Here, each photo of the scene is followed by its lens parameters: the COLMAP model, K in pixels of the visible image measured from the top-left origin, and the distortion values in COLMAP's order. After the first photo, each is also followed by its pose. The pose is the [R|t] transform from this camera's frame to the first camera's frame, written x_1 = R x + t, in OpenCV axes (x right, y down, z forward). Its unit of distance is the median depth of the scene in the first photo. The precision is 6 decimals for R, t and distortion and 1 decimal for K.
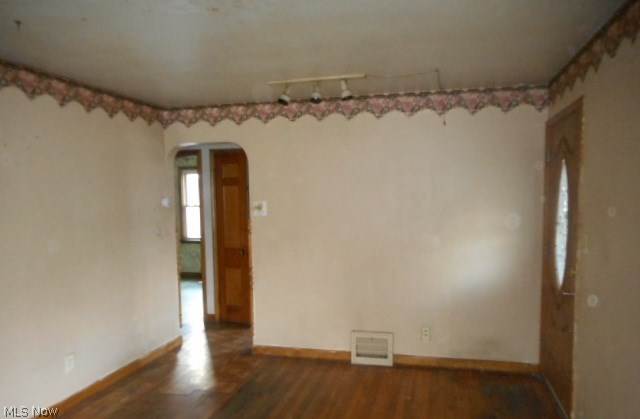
lens RADIAL K [[479.1, 0, 320.0], [0, 479.1, 209.5], [0, 0, 1]] dist [-0.018899, 0.001239]
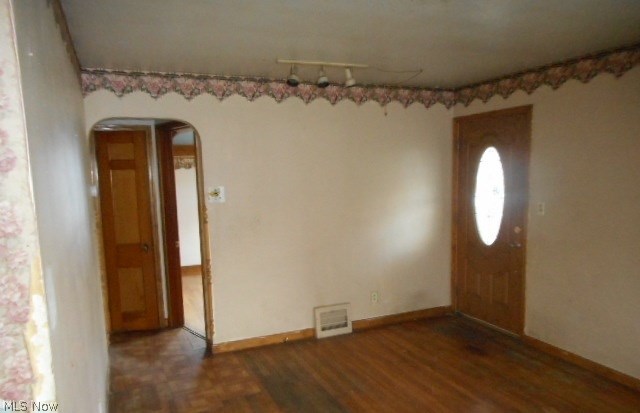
lens RADIAL K [[478.3, 0, 320.0], [0, 478.3, 206.5], [0, 0, 1]] dist [-0.012777, -0.002871]
pose [[0.796025, -0.051500, 0.603069, -0.545814], [0.036793, 0.998648, 0.036716, -0.005120], [-0.604145, -0.007038, 0.796844, 0.164583]]
